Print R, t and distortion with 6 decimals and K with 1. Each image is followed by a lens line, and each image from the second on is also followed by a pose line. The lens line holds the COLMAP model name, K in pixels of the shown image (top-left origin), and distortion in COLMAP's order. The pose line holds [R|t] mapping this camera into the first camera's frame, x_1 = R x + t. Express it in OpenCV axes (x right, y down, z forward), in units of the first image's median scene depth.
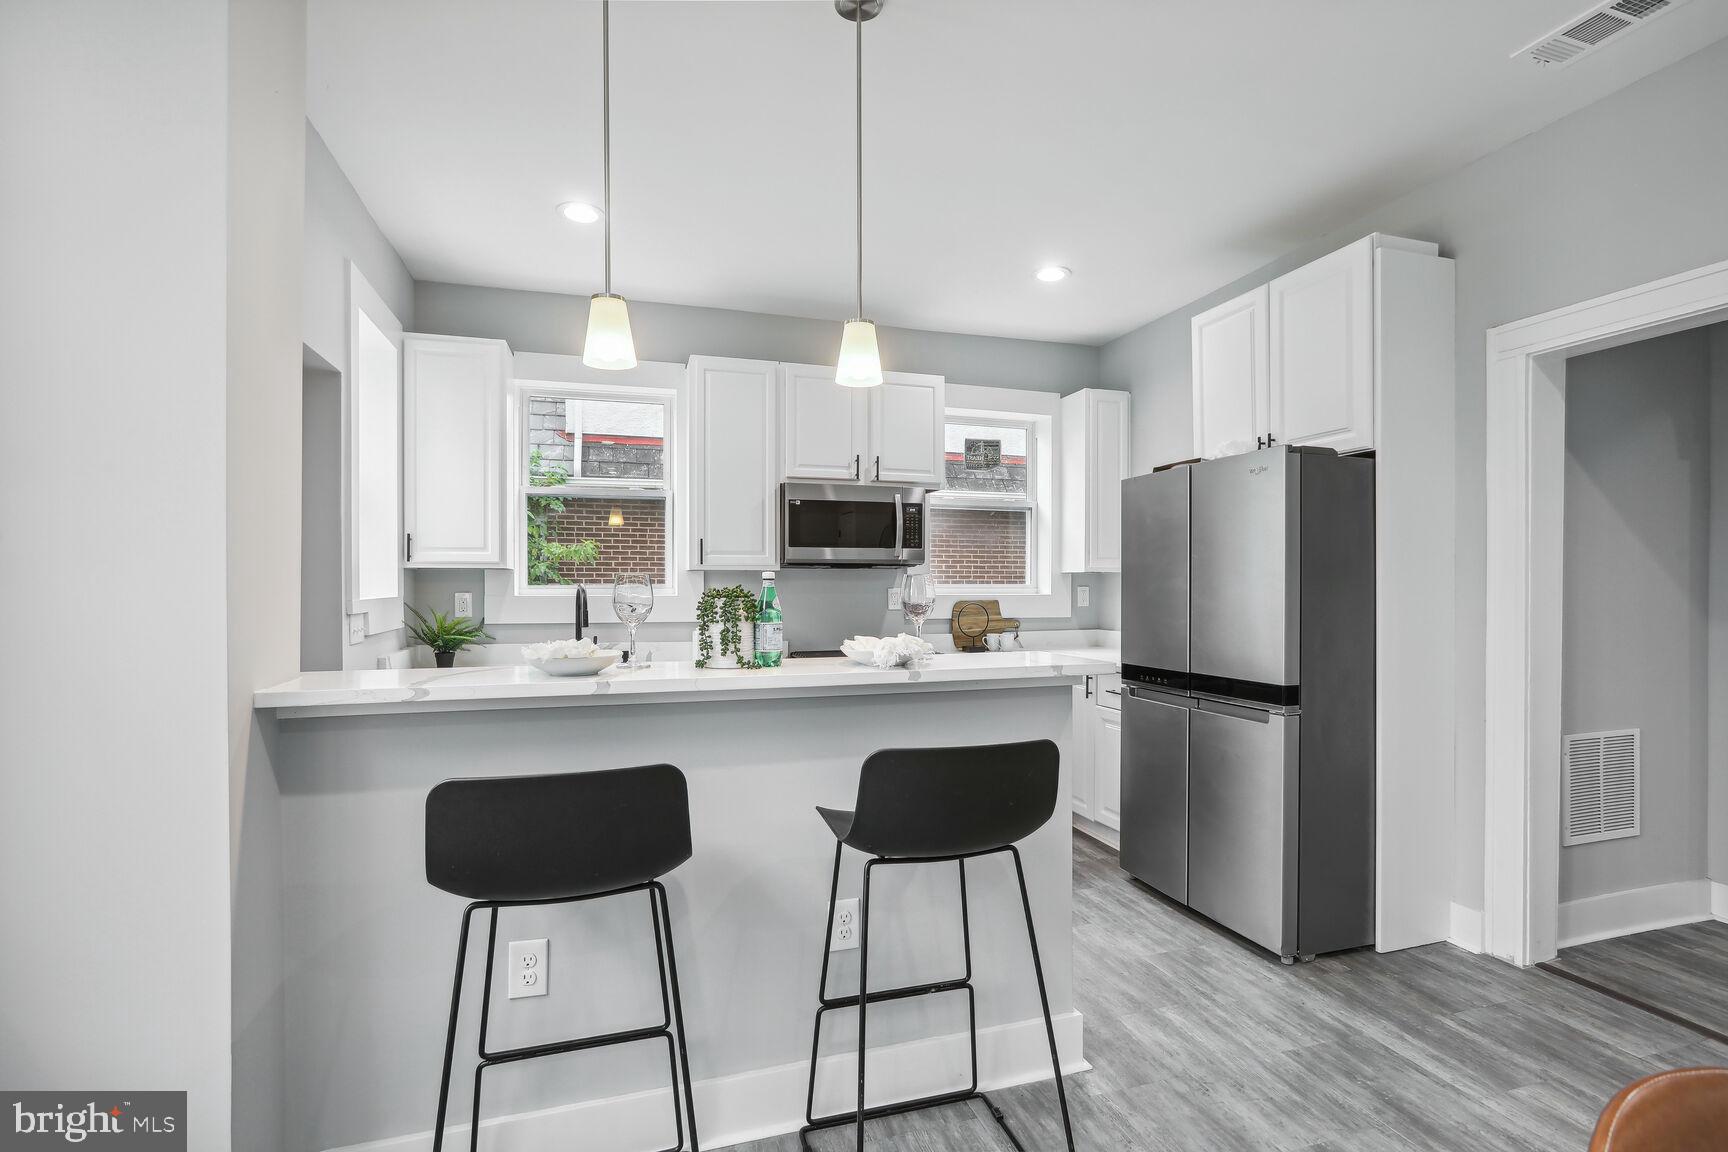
lens RADIAL K [[792.7, 0, 859.4], [0, 792.7, 587.7], [0, 0, 1]] dist [-0.022955, 0.011631]
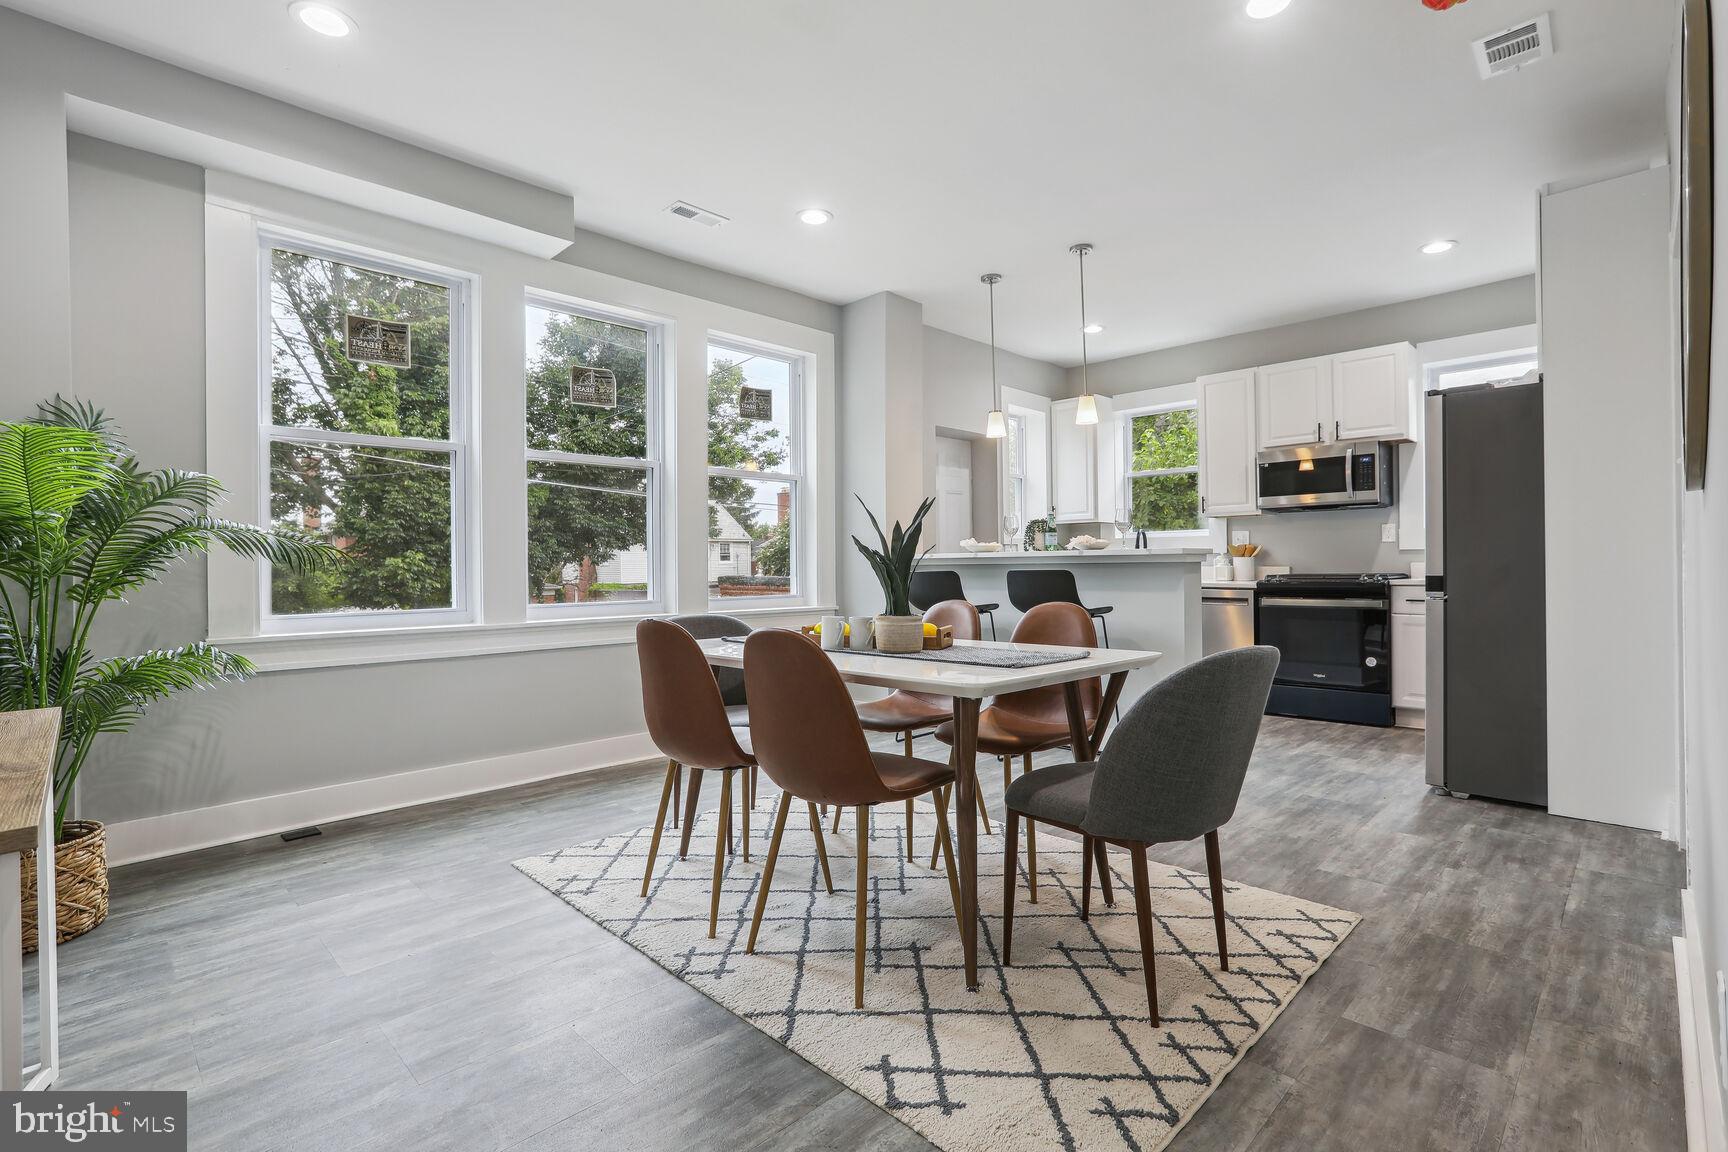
lens RADIAL K [[792.7, 0, 863.2], [0, 792.7, 567.1], [0, 0, 1]] dist [-0.022955, 0.011631]
pose [[0.459248, -0.001780, -0.888306, 0.875608], [0.005690, 0.999983, 0.000938, 0.071589], [0.888290, -0.005485, 0.459250, -0.297017]]
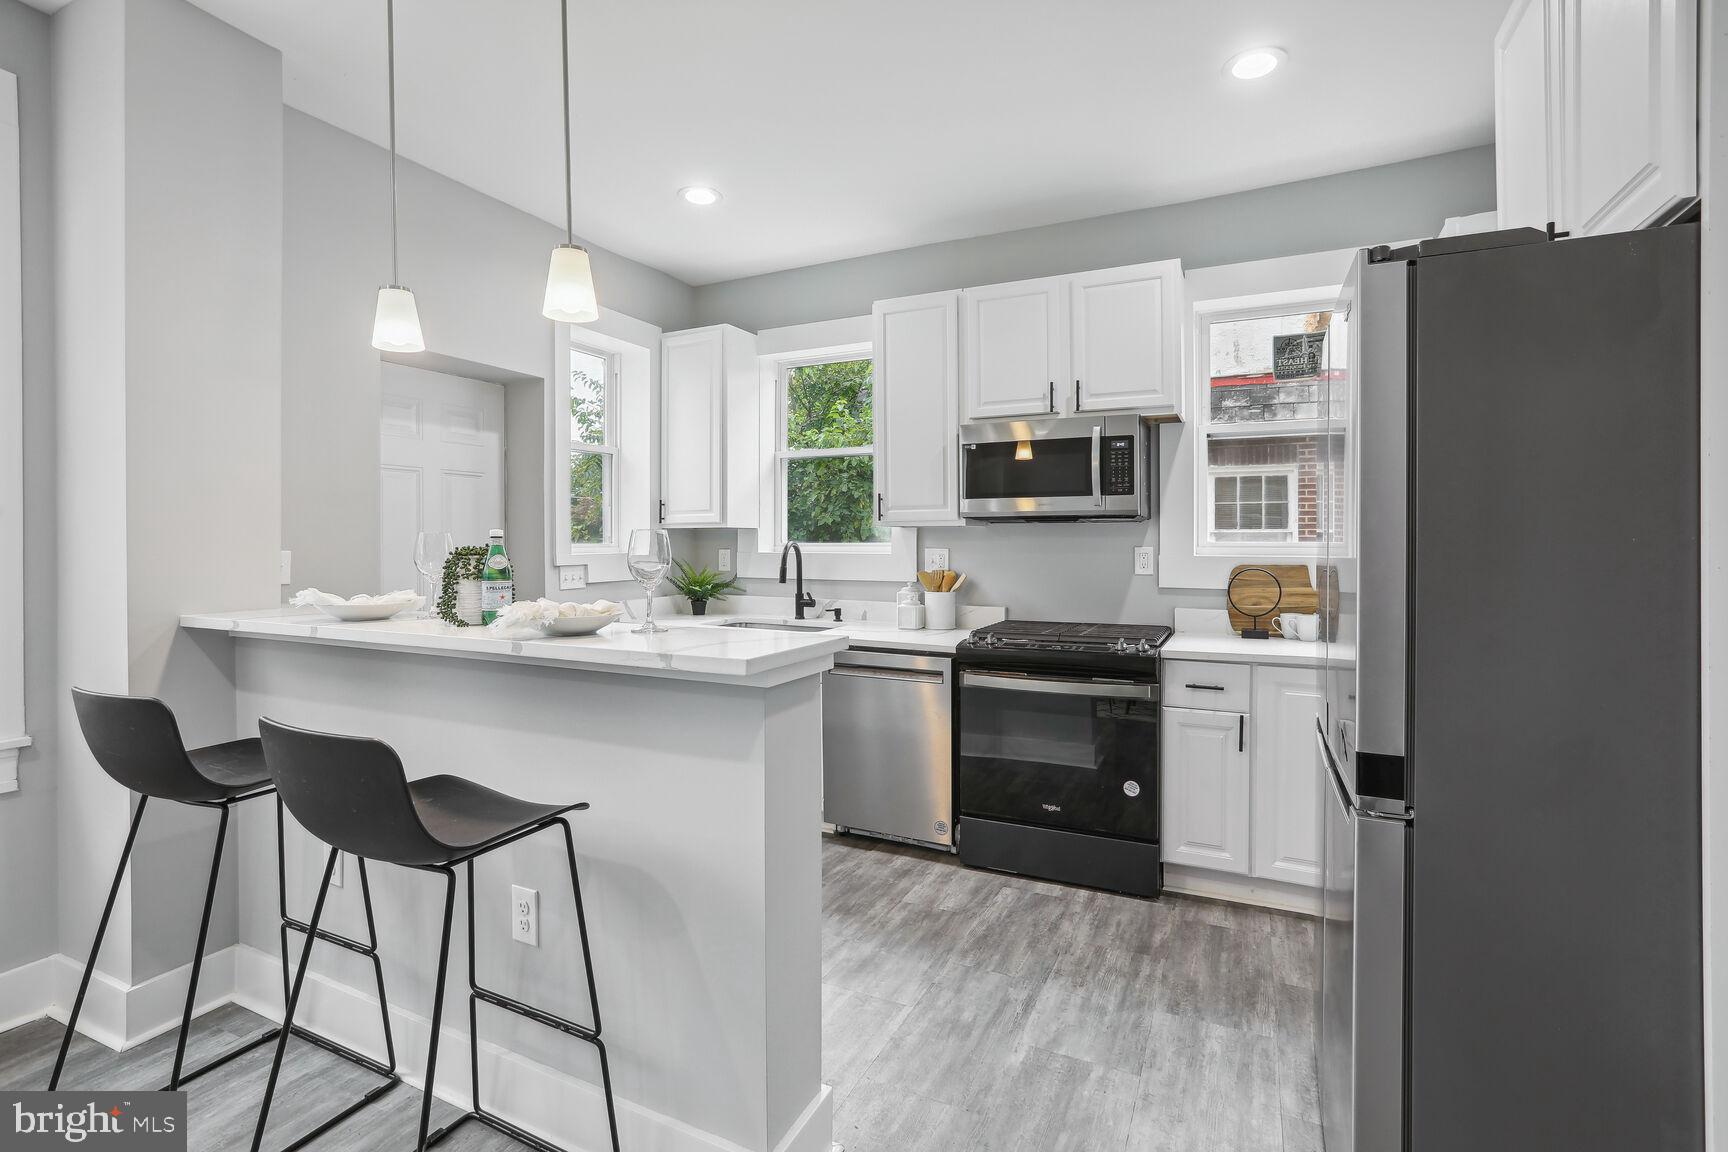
lens RADIAL K [[792.7, 0, 872.8], [0, 792.7, 547.5], [0, 0, 1]] dist [-0.022955, 0.011631]
pose [[0.731560, 0.003029, -0.681770, 0.448225], [-0.002038, 0.999995, 0.002256, -0.000089], [0.681774, -0.000261, 0.731563, 0.307473]]
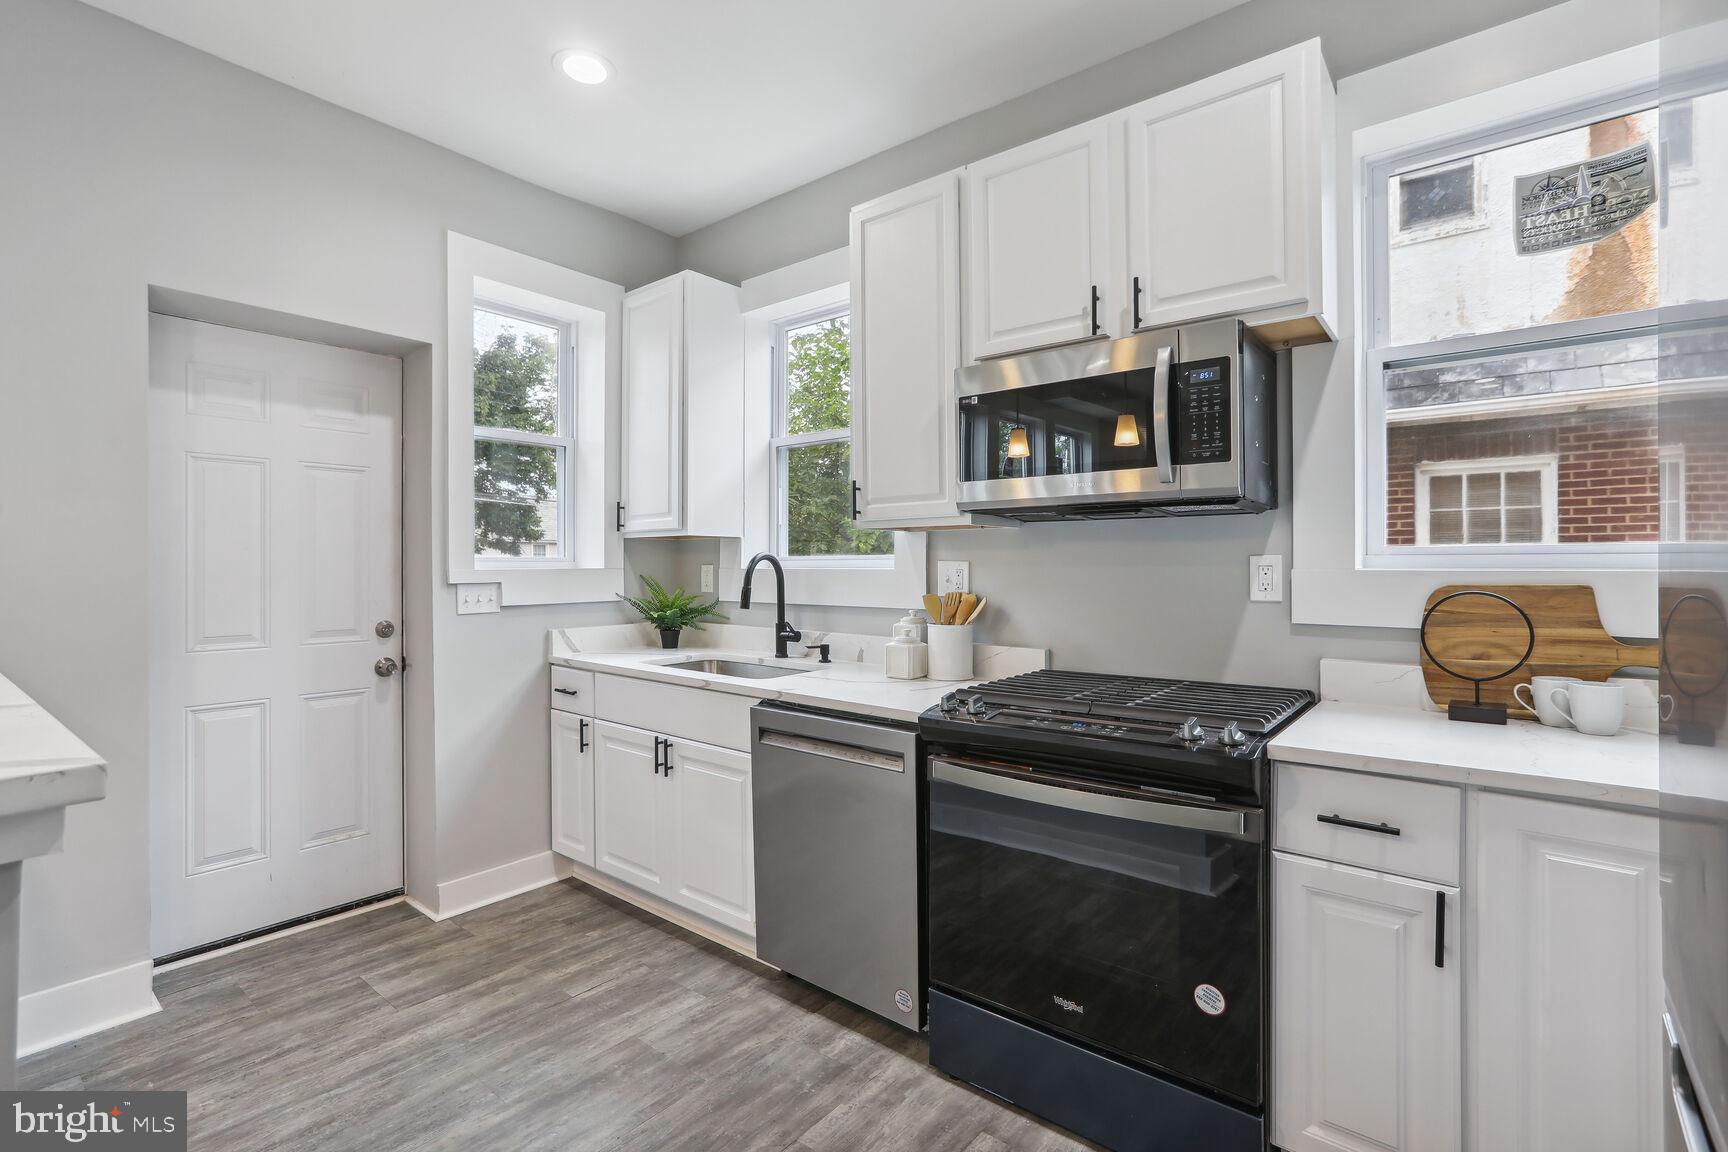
lens RADIAL K [[792.7, 0, 858.0], [0, 792.7, 566.2], [0, 0, 1]] dist [-0.022955, 0.011631]
pose [[0.556108, -0.002852, -0.831105, 0.351015], [-0.002572, 0.999983, -0.005153, 0.011572], [0.831106, 0.005004, 0.556091, 0.651800]]
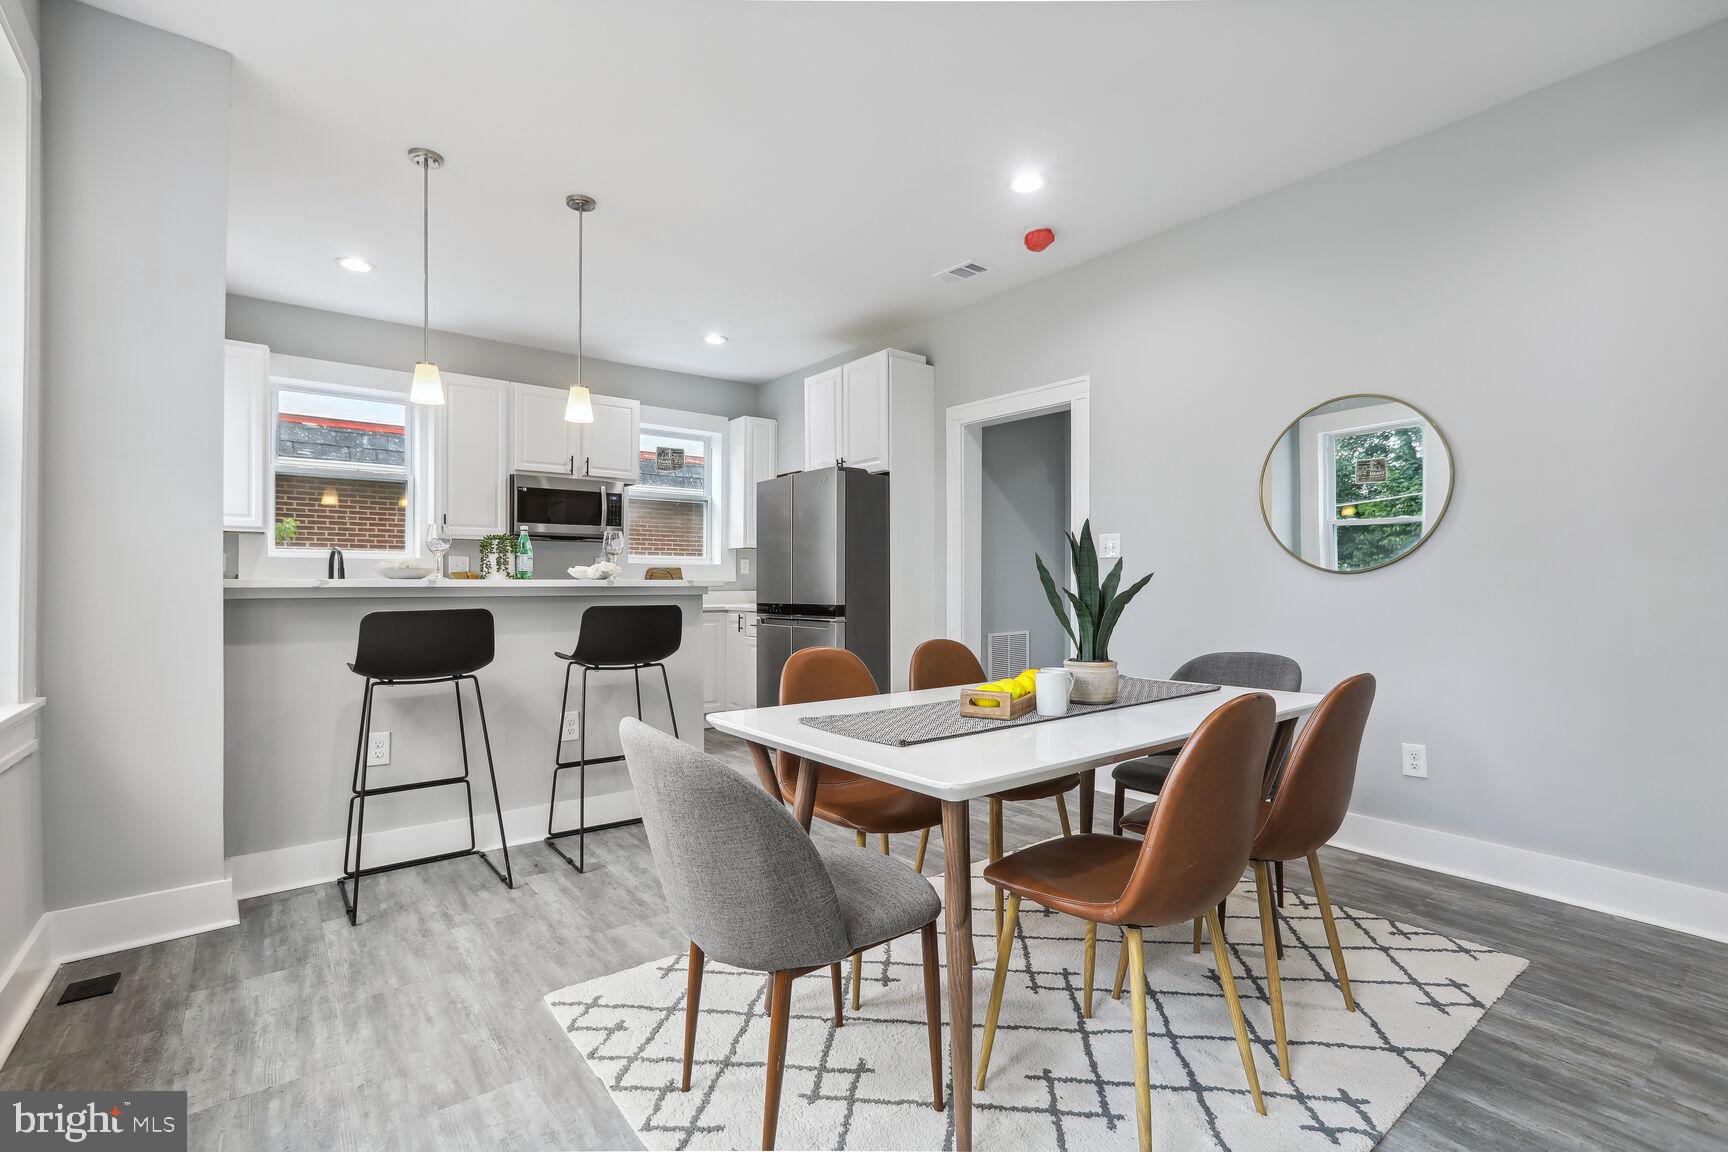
lens RADIAL K [[792.7, 0, 863.7], [0, 792.7, 578.1], [0, 0, 1]] dist [-0.022955, 0.011631]
pose [[0.933592, 0.002130, 0.358330, -0.020588], [0.001765, 0.999943, -0.010542, 0.058302], [-0.358332, 0.010474, 0.933535, -0.448296]]
